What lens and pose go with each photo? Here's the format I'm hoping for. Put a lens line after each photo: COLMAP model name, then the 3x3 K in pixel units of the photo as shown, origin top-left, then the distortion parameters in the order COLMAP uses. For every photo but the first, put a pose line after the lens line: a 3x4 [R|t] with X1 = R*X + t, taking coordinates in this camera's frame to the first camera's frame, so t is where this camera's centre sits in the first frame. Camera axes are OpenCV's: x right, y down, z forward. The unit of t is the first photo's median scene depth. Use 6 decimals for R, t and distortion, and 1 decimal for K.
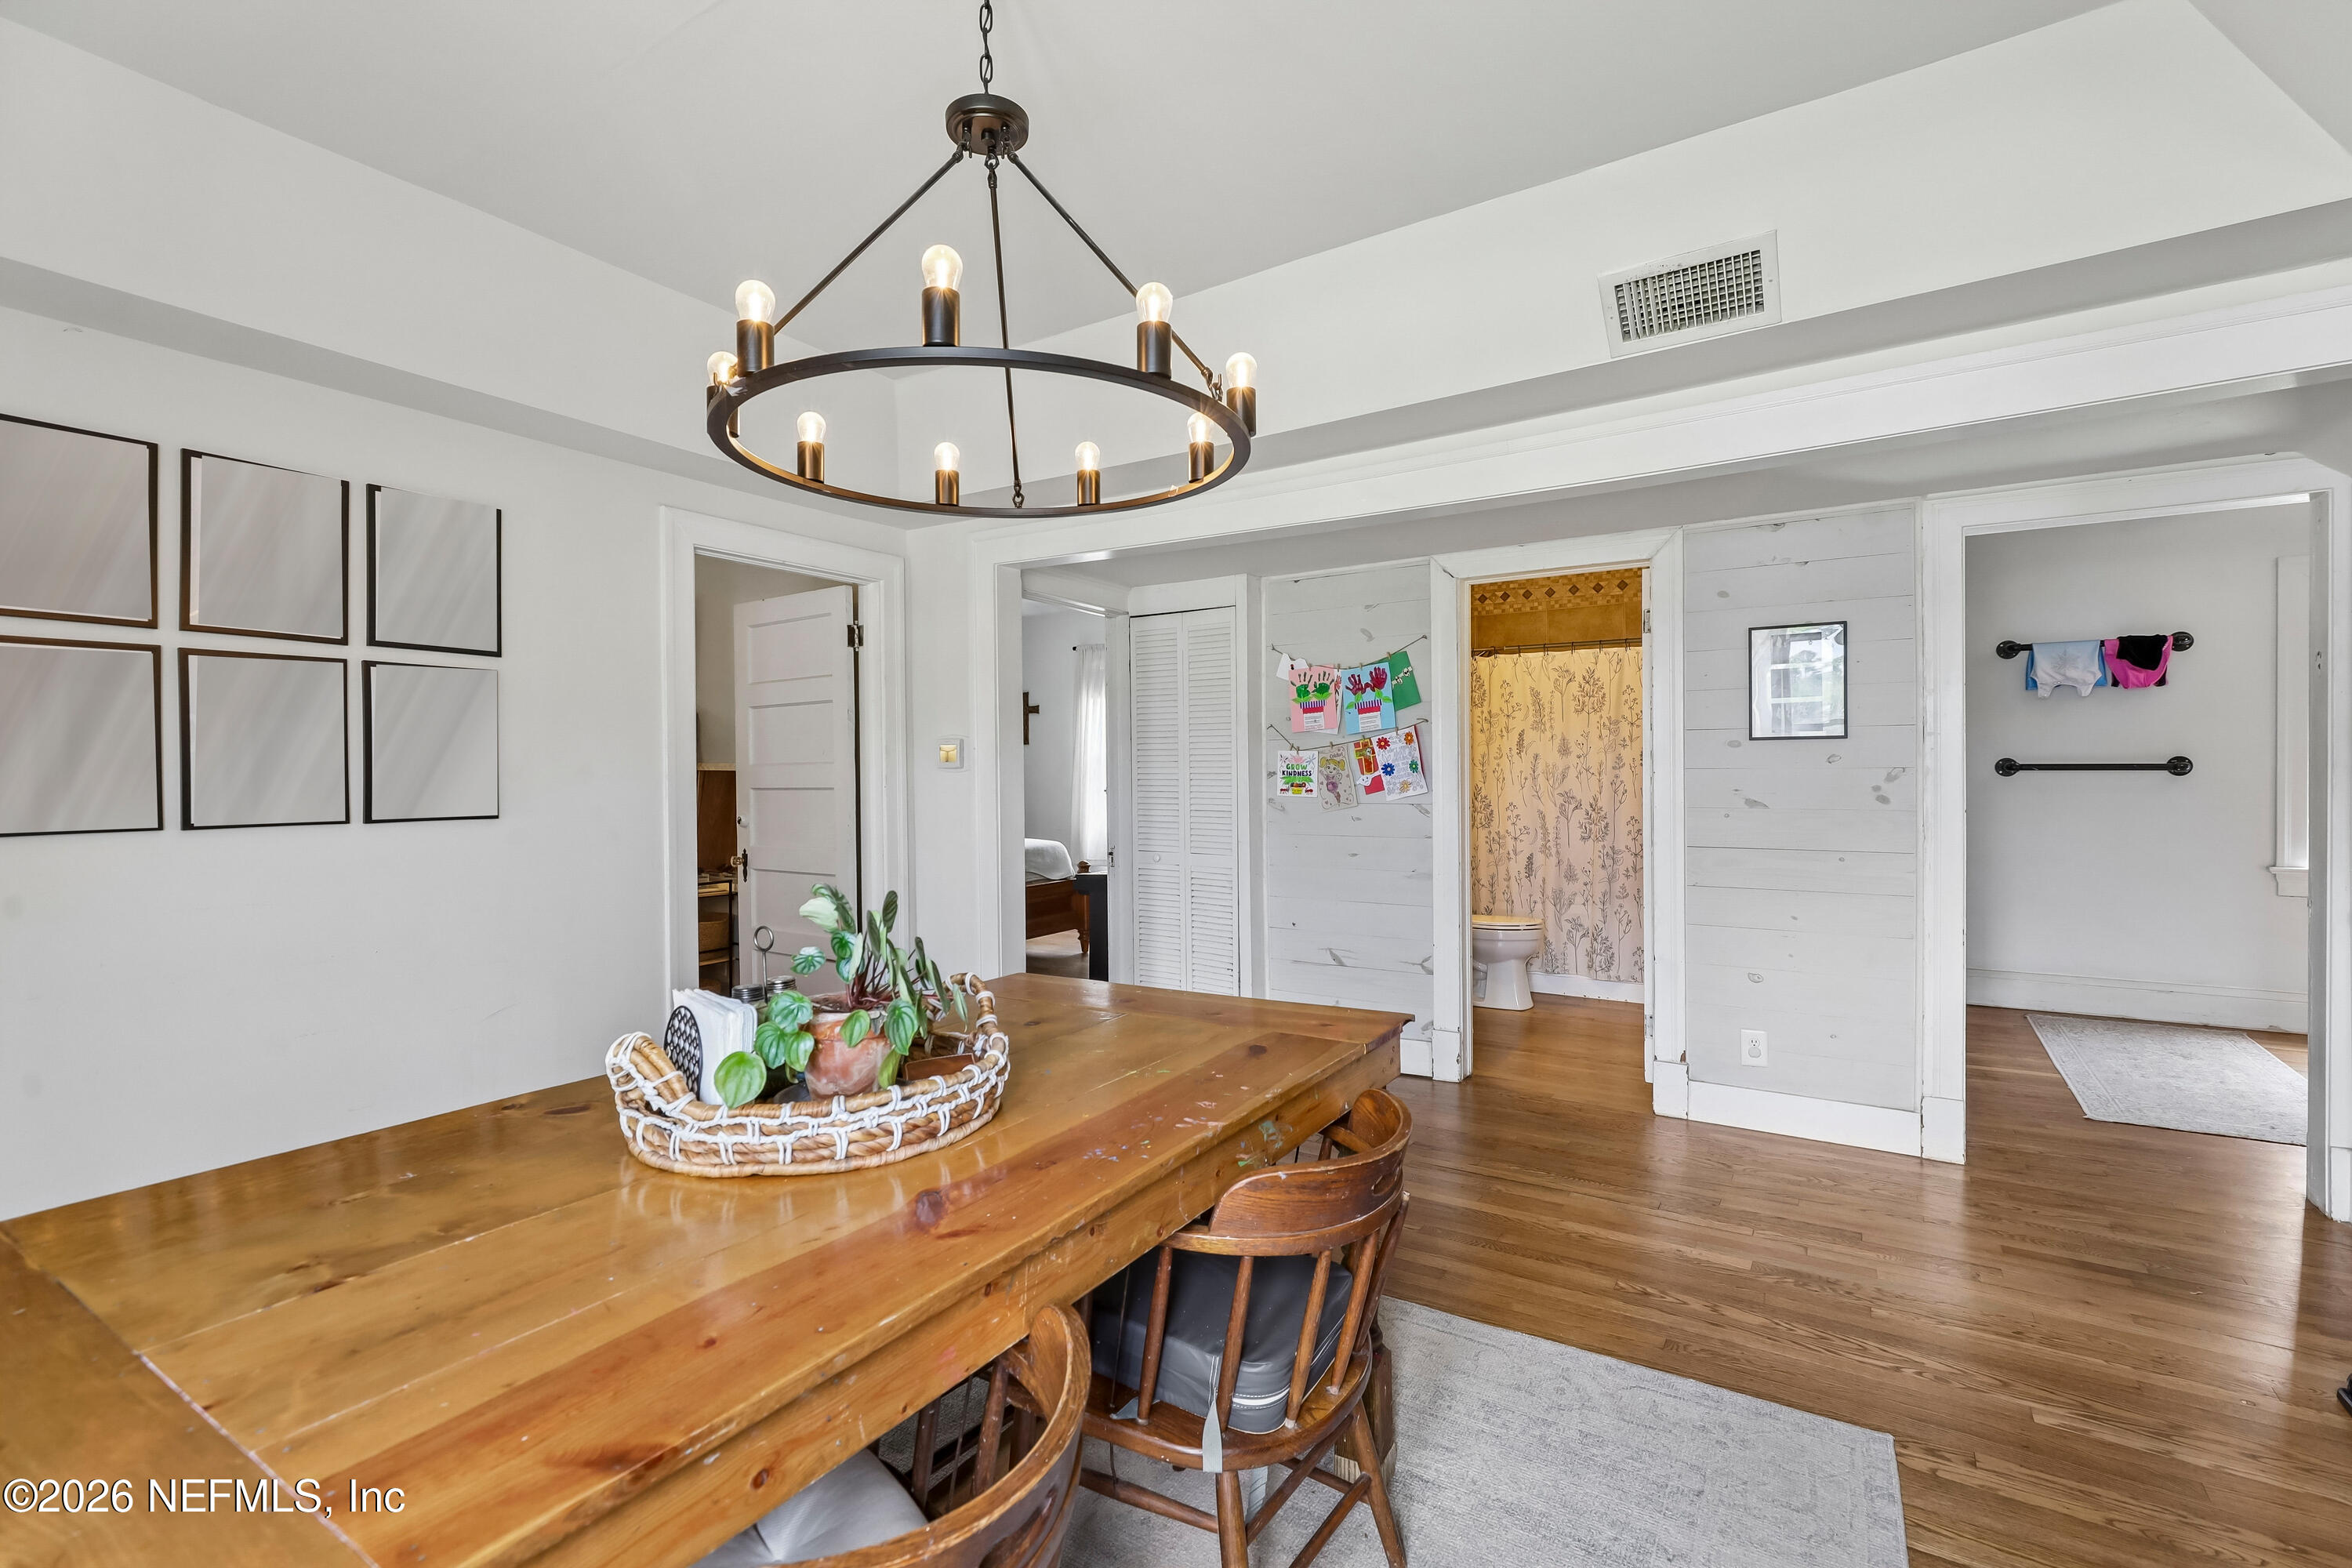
lens RADIAL K [[1053.0, 0, 1172.9], [0, 1053.0, 774.5], [0, 0, 1]] dist [0.001081, -0.000368]
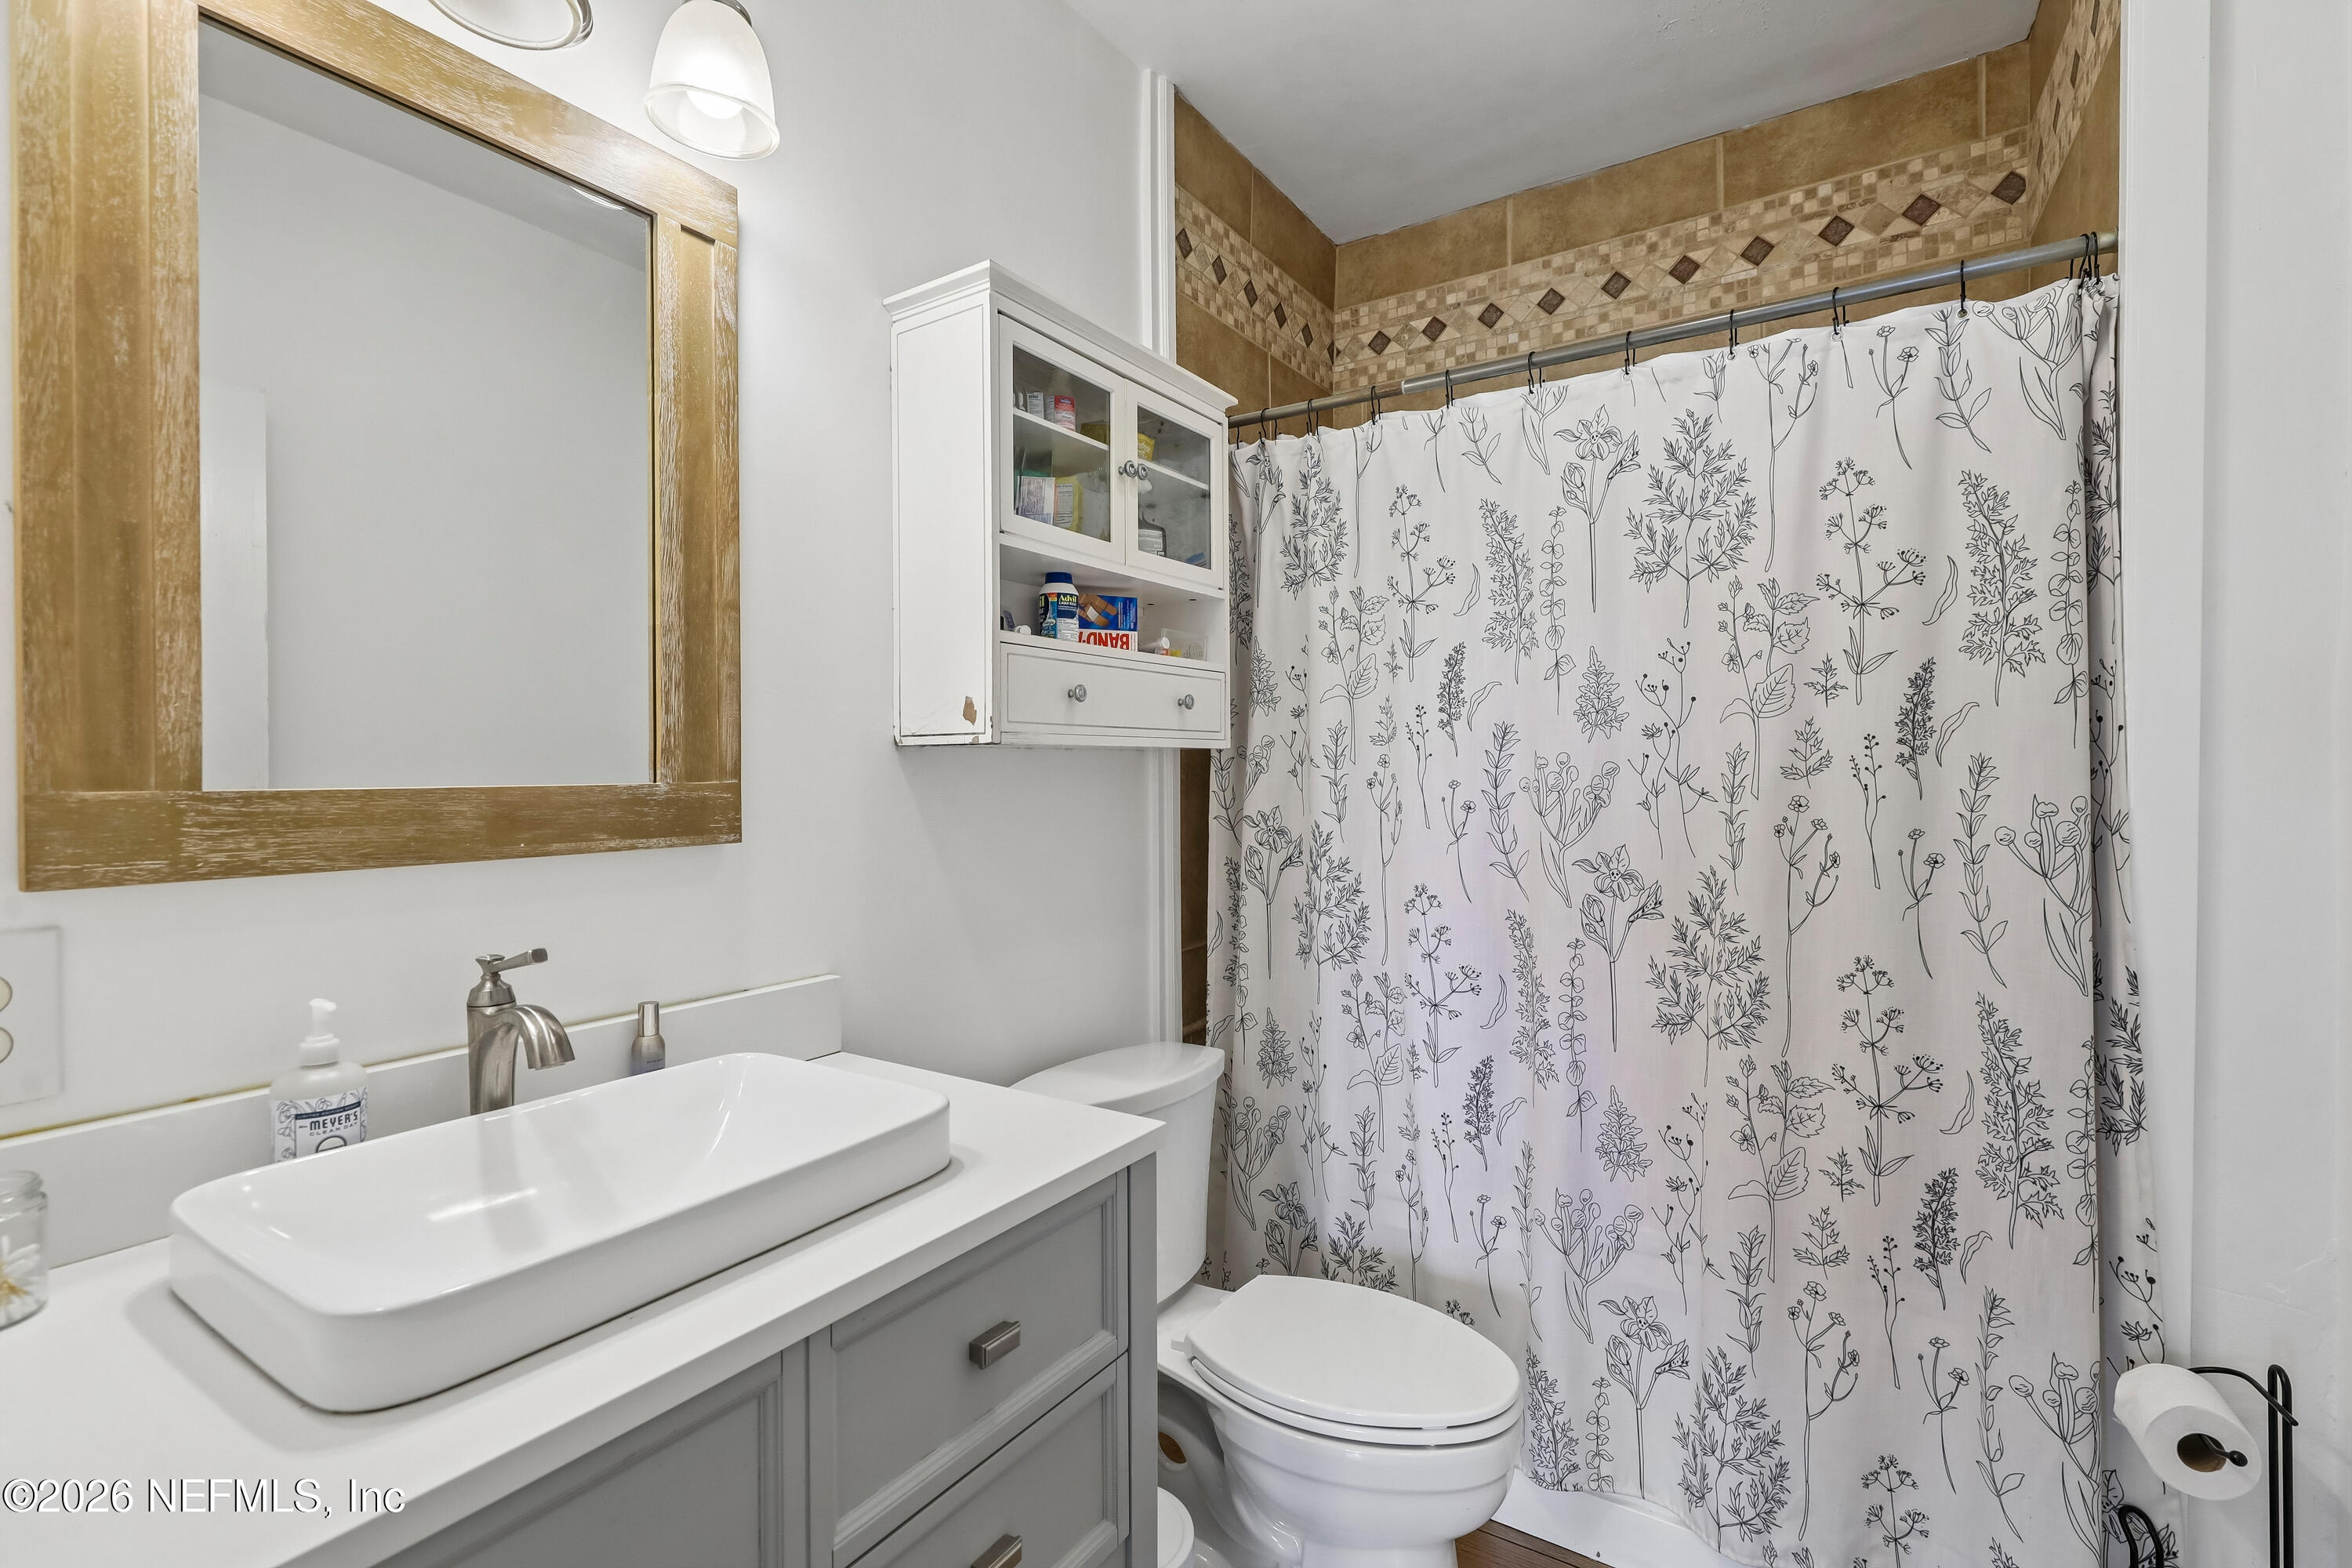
lens RADIAL K [[1053.0, 0, 1172.9], [0, 1053.0, 774.5], [0, 0, 1]] dist [0.001081, -0.000368]
pose [[0.999991, 0.002753, 0.003249, 0.254119], [-0.002738, 0.999986, -0.004620, -0.003955], [-0.003262, 0.004611, 0.999984, 0.711954]]
